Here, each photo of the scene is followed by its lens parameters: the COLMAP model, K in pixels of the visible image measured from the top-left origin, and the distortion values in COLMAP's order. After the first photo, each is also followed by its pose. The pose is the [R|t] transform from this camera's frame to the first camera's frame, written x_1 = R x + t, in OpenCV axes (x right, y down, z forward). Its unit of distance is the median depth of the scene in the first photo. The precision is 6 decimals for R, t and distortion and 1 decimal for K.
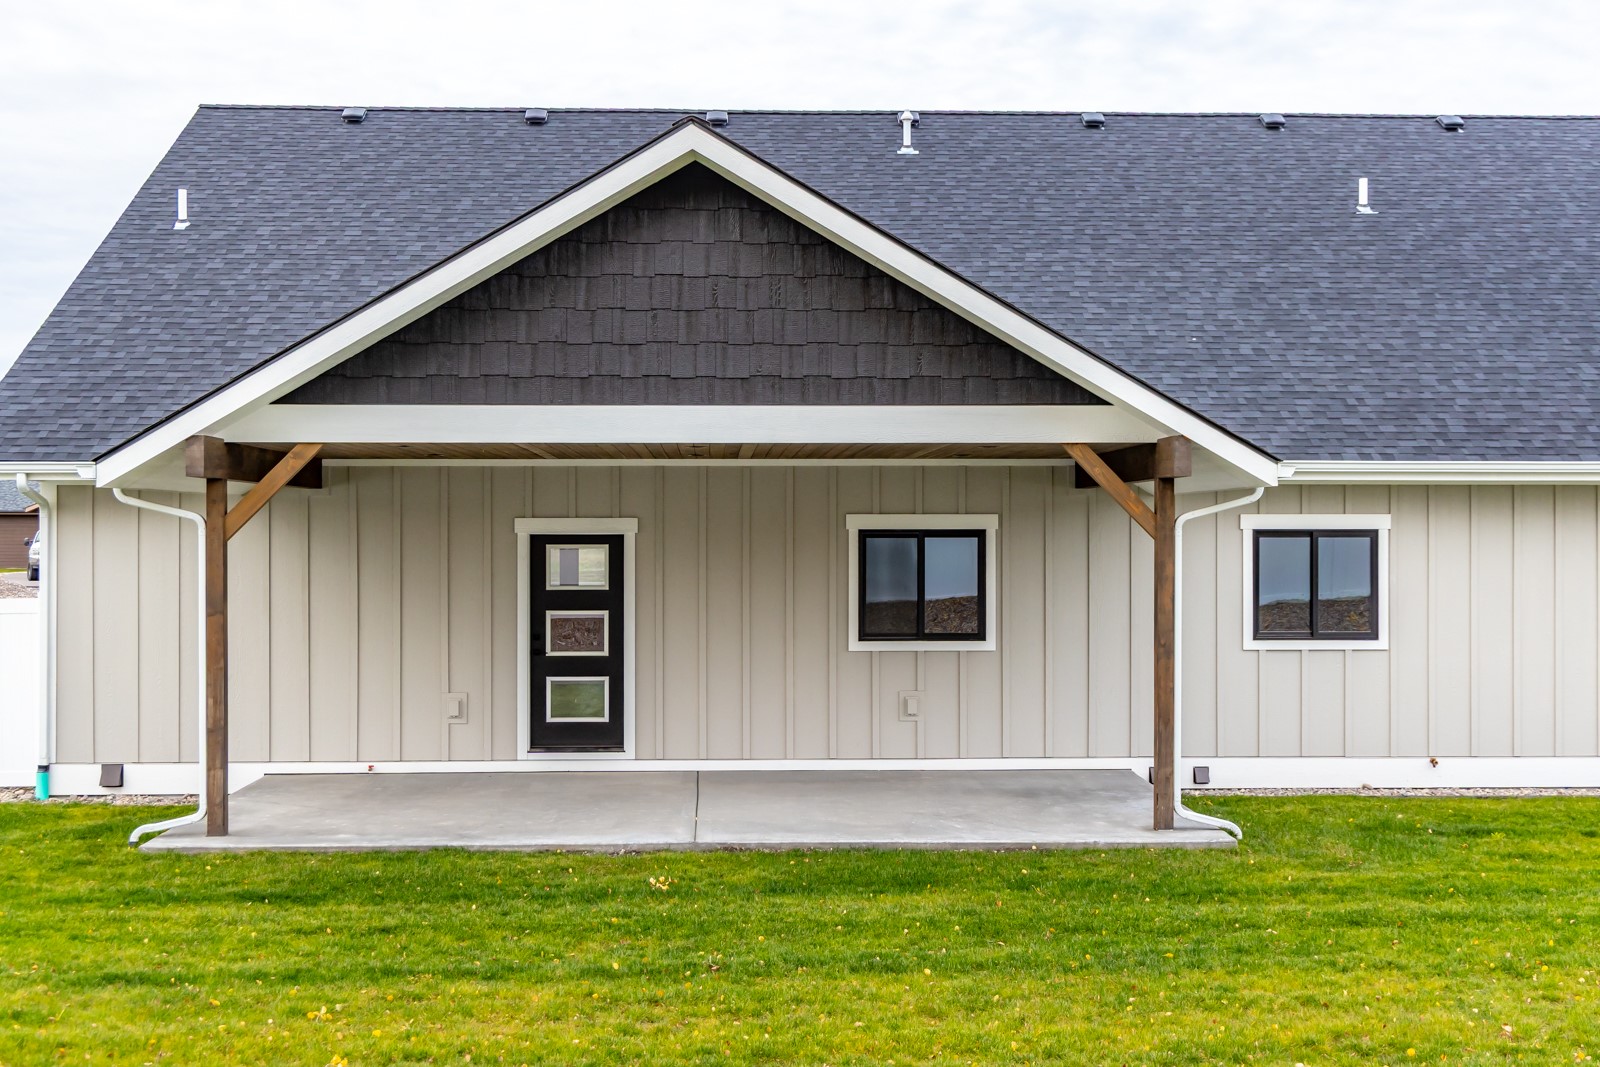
lens RADIAL K [[1985.4, 0, 800.0], [0, 1985.4, 533.5], [0, 0, 1]] dist [0.021666, -0.009283]
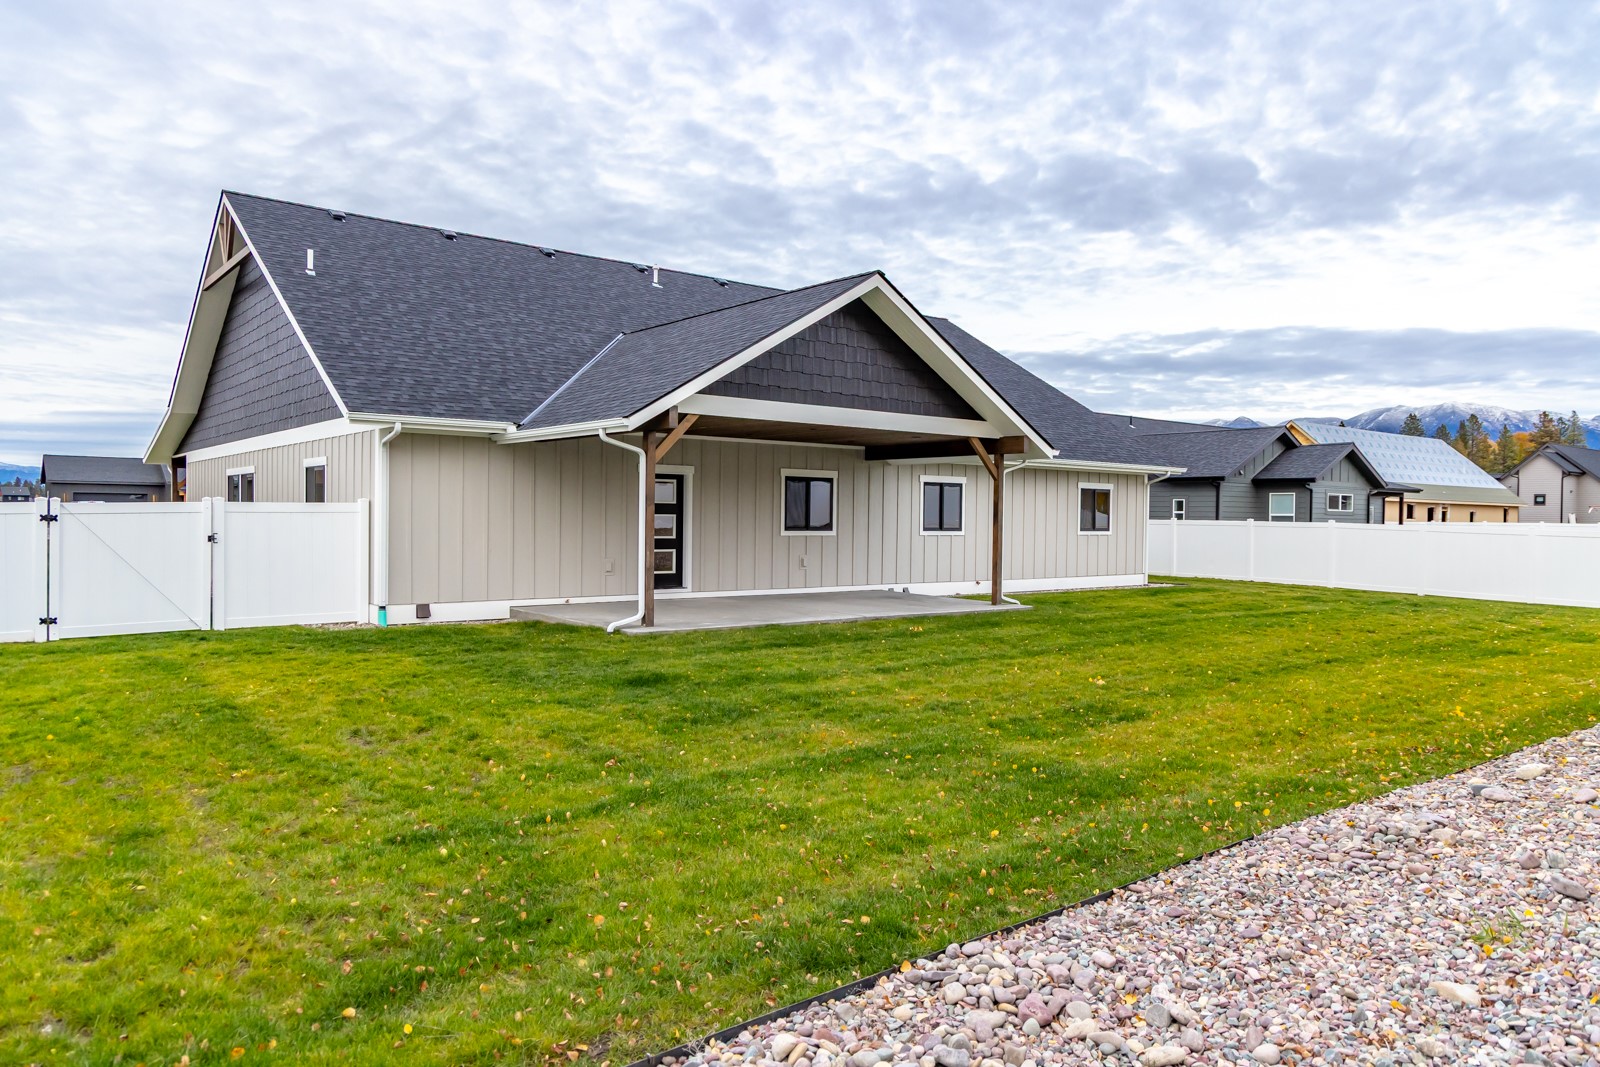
lens RADIAL K [[1095.2, 0, 800.0], [0, 1095.2, 533.5], [0, 0, 1]] dist [0.006940, 0.000501]
pose [[0.797928, 0.000883, 0.602752, -0.635299], [-0.010200, 0.999876, 0.012037, 0.043277], [-0.602666, -0.015753, 0.797838, 0.093045]]
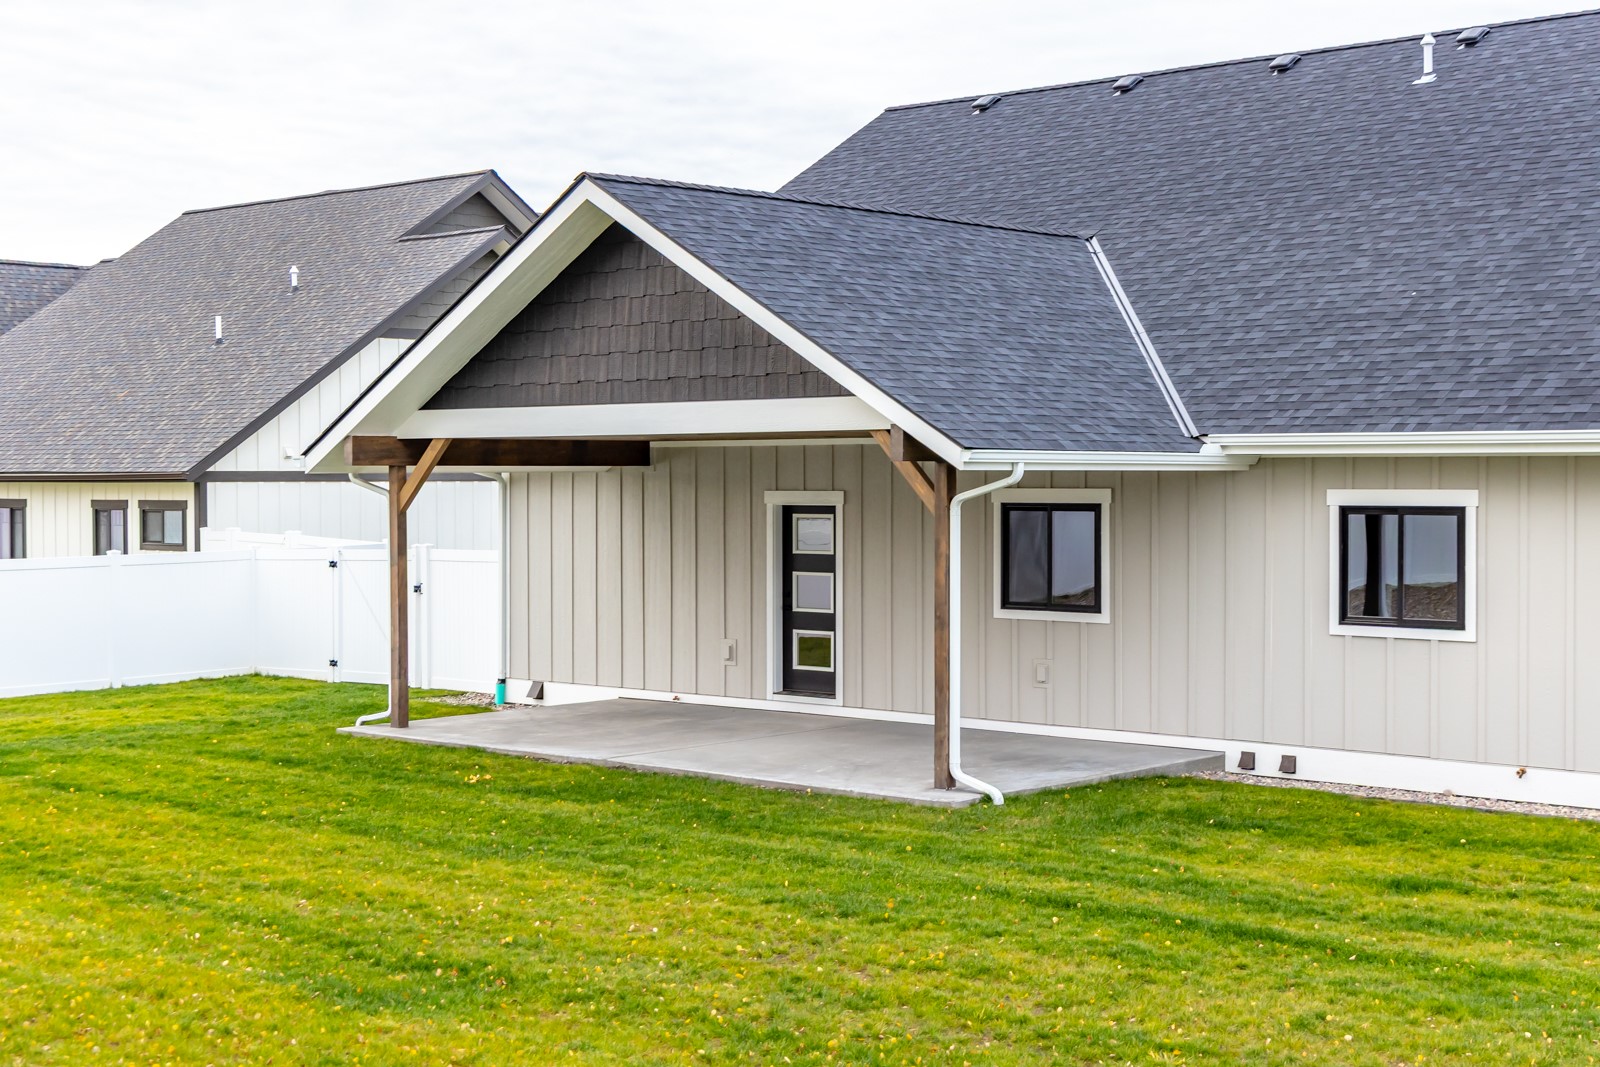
lens RADIAL K [[2315.0, 0, 800.0], [0, 2315.0, 533.5], [0, 0, 1]] dist [0.049756, 0.044346]
pose [[0.720061, 0.016751, -0.693709, 0.802146], [0.001207, 0.999677, 0.025392, -0.016914], [0.693910, -0.019121, 0.719808, 0.044167]]
